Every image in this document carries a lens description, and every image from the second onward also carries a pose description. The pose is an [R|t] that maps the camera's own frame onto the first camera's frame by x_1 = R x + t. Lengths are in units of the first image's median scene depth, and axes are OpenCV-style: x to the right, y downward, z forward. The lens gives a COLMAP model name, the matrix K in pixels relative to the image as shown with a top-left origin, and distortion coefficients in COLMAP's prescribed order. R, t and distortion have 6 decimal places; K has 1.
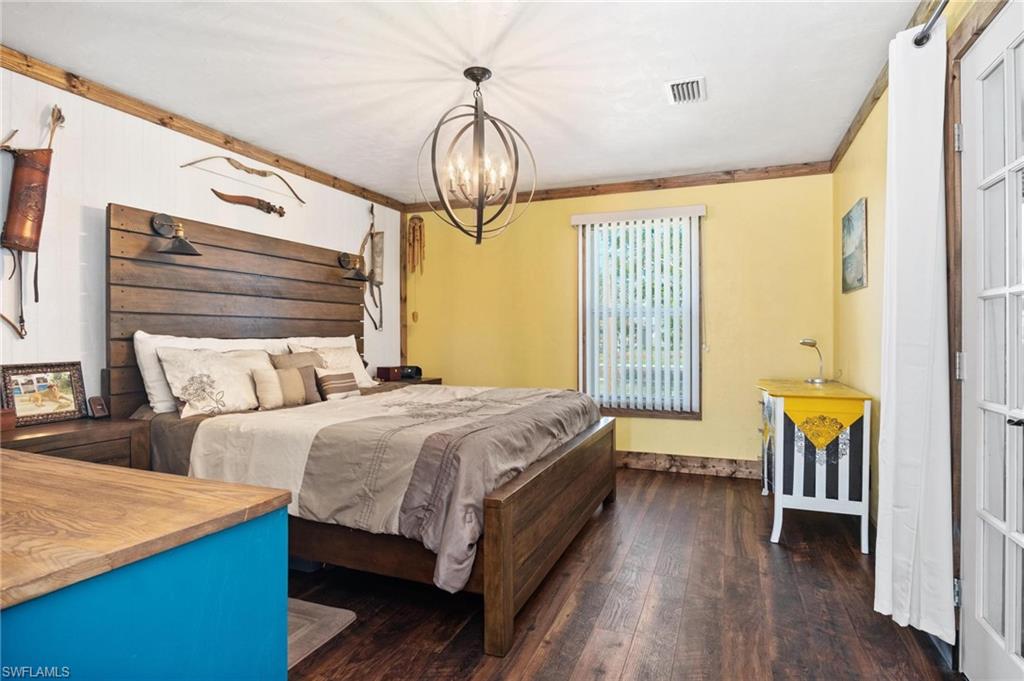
lens RADIAL K [[548.3, 0, 514.4], [0, 548.3, 336.8], [0, 0, 1]] dist [-0.021047, 0.001016]
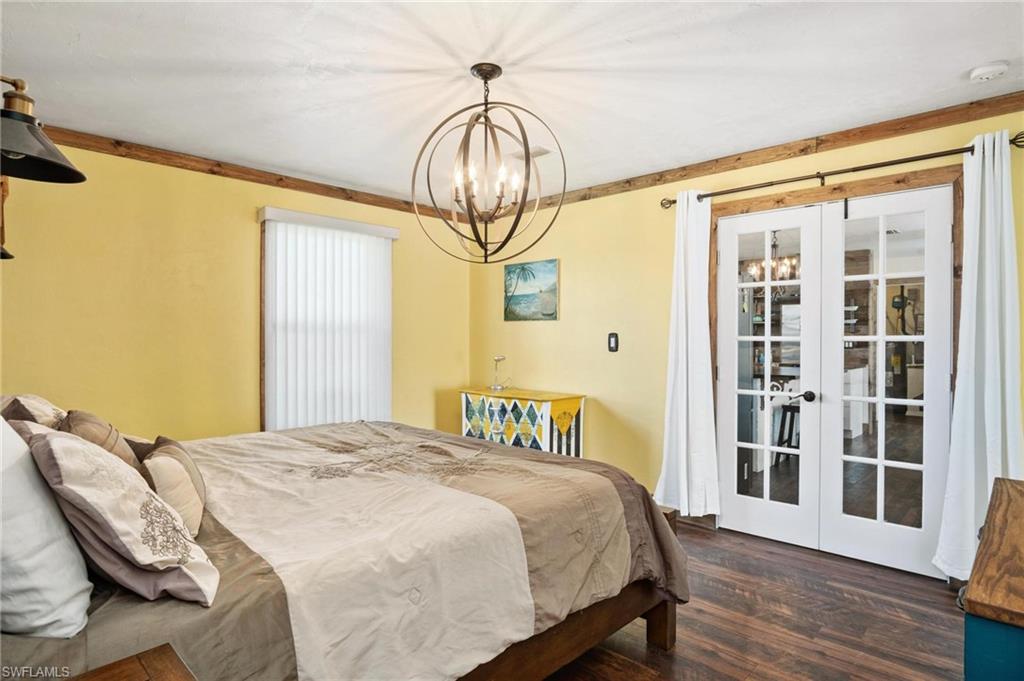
lens RADIAL K [[557.2, 0, 517.9], [0, 557.2, 345.3], [0, 0, 1]] dist [-0.002759, -0.000370]
pose [[0.368947, -0.011814, 0.929375, -0.749897], [0.003234, 0.999929, 0.011427, -0.040752], [-0.929445, -0.001211, 0.368959, 0.523201]]
